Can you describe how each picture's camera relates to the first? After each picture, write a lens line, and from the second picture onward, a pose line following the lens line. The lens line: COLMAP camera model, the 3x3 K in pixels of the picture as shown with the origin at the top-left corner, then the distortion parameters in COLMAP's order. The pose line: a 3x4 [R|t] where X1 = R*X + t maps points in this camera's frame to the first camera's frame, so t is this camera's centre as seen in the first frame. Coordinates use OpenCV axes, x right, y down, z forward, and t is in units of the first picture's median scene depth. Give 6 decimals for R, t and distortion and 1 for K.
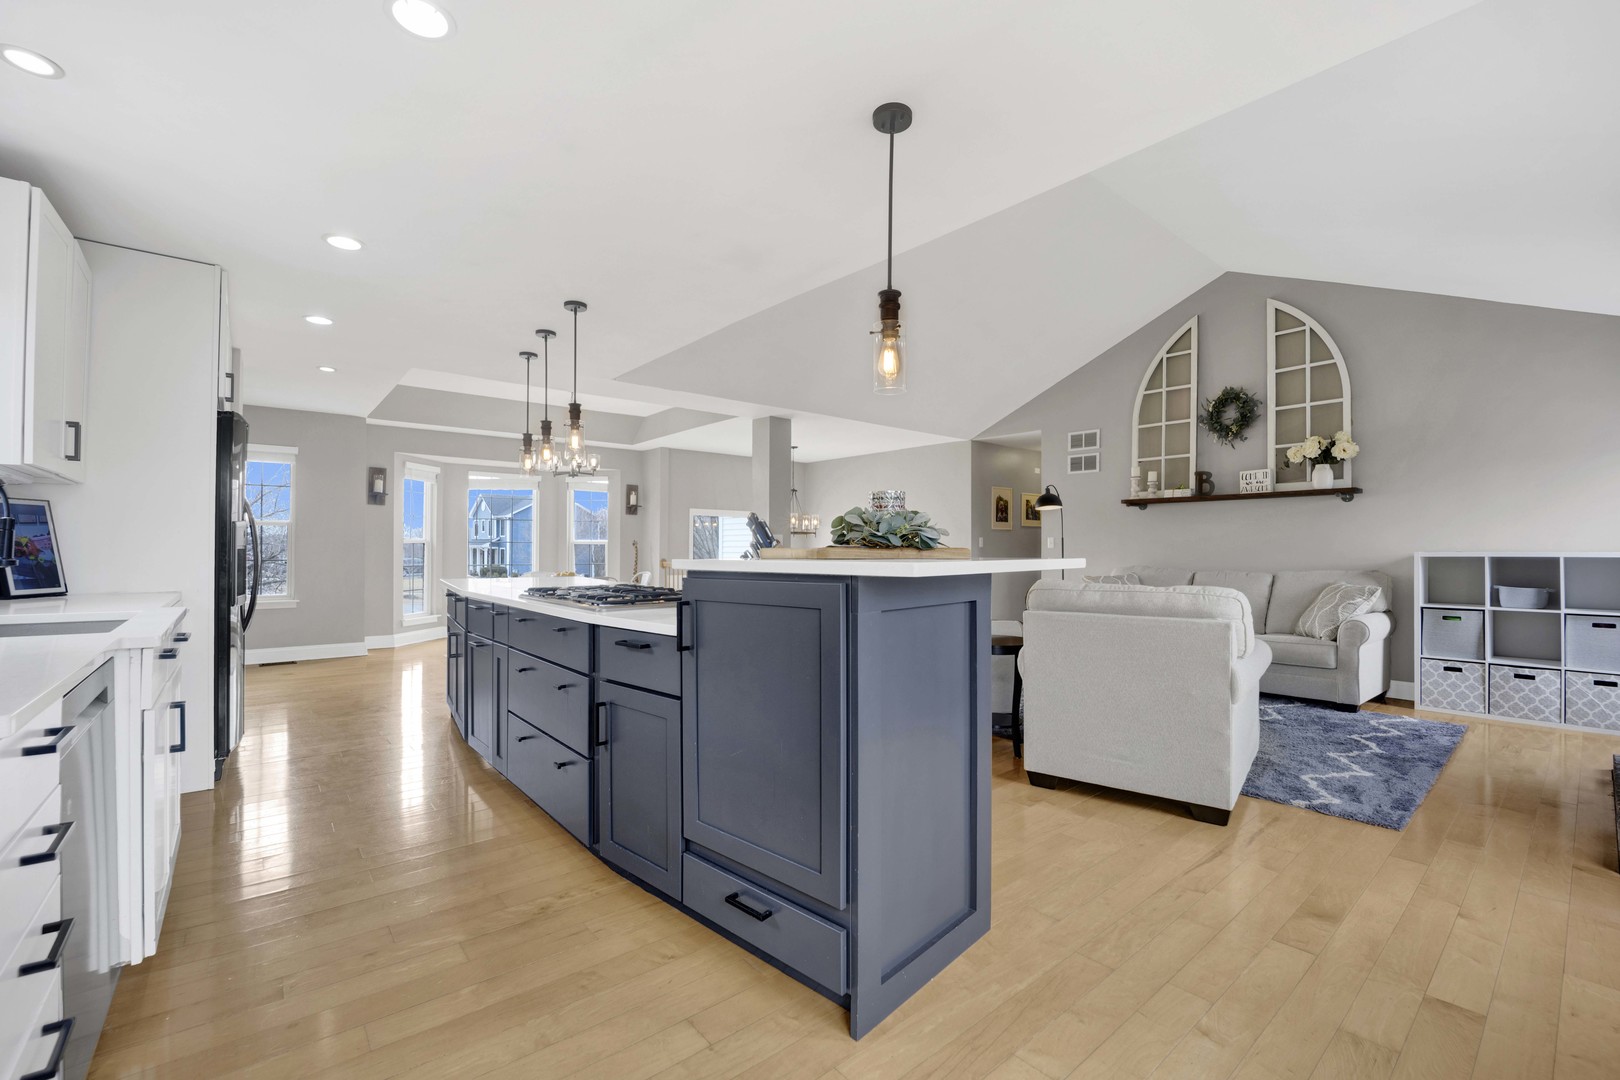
lens RADIAL K [[675.9, 0, 803.3], [0, 675.9, 536.8], [0, 0, 1]] dist [-0.022265, 0.000021]
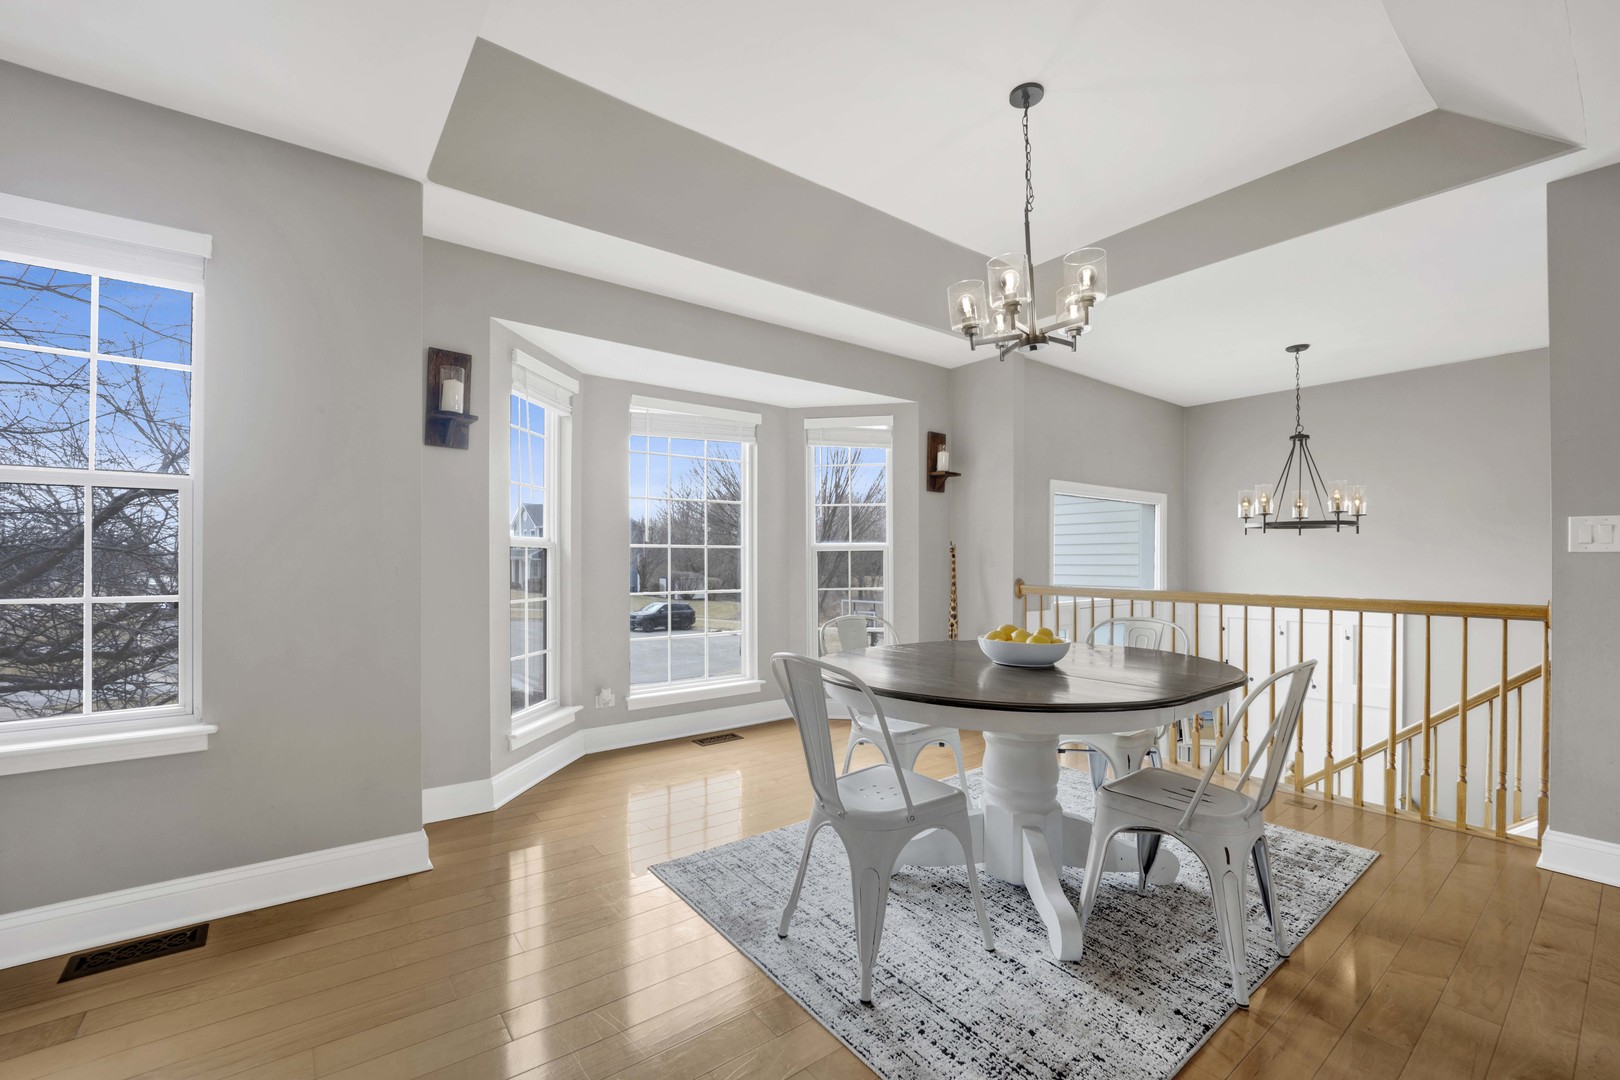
lens RADIAL K [[675.9, 0, 817.4], [0, 675.9, 553.5], [0, 0, 1]] dist [-0.022265, 0.000021]
pose [[0.999626, -0.002210, -0.027242, -0.398381], [0.002461, 0.999955, 0.009192, 0.010171], [0.027221, -0.009255, 0.999587, 0.595989]]
